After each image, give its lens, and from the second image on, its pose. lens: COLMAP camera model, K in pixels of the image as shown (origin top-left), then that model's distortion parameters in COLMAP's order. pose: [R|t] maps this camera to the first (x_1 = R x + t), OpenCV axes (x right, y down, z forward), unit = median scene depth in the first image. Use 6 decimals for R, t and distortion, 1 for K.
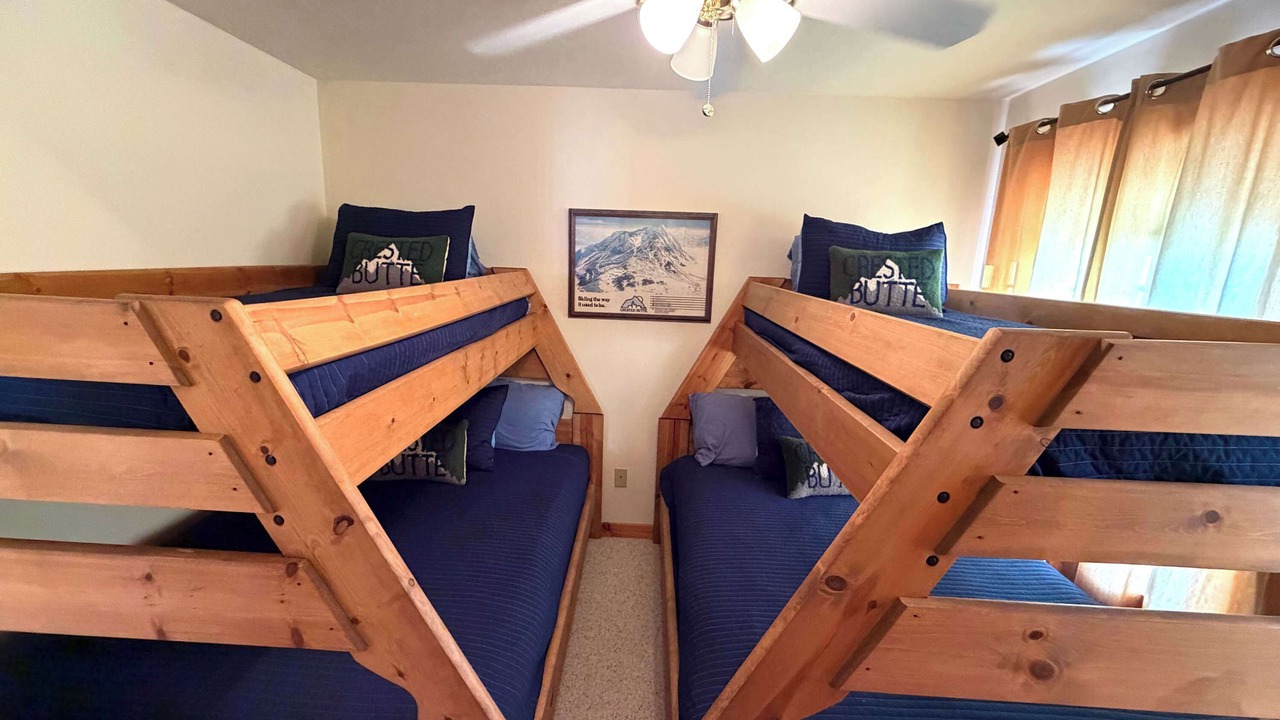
lens RADIAL K [[511.7, 0, 636.3], [0, 511.7, 360.8], [0, 0, 1]] dist [0.000261, -0.000089]
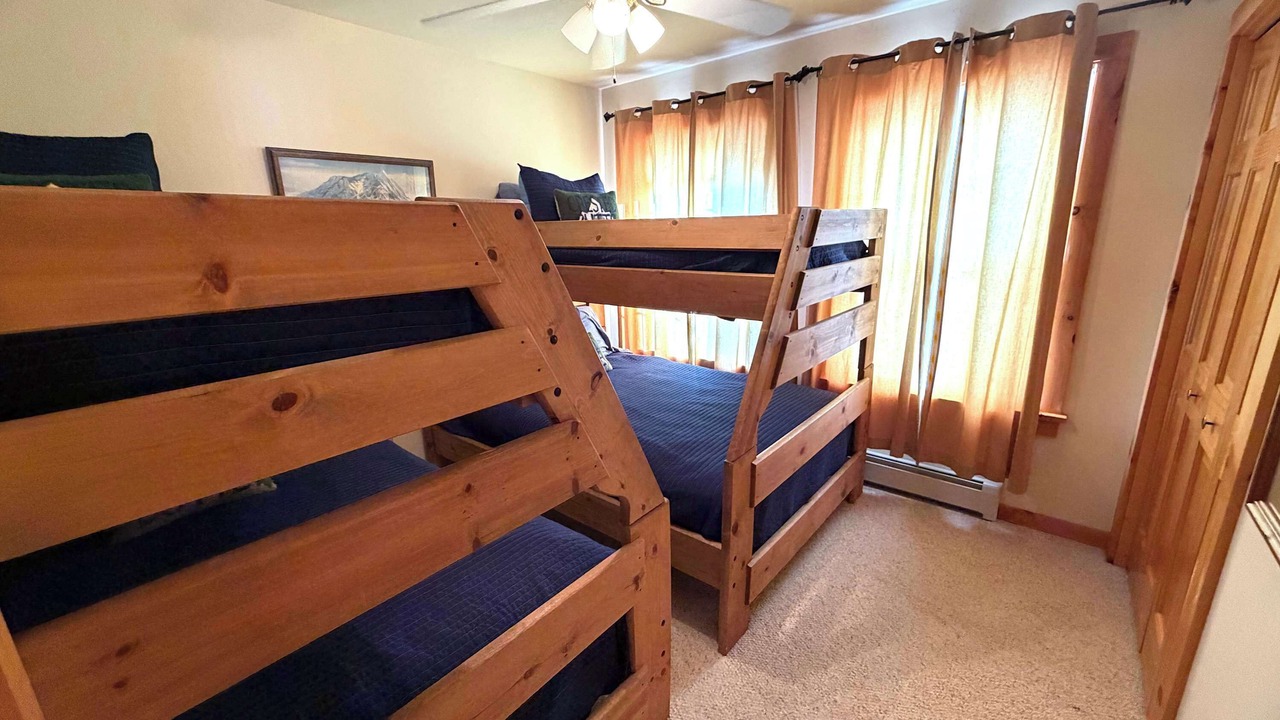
lens RADIAL K [[511.7, 0, 636.3], [0, 511.7, 360.8], [0, 0, 1]] dist [0.000261, -0.000089]
pose [[0.610318, -0.248775, 0.752079, -0.641051], [0.201989, 0.966897, 0.155918, 0.040212], [-0.765972, 0.056752, 0.640364, 0.039297]]
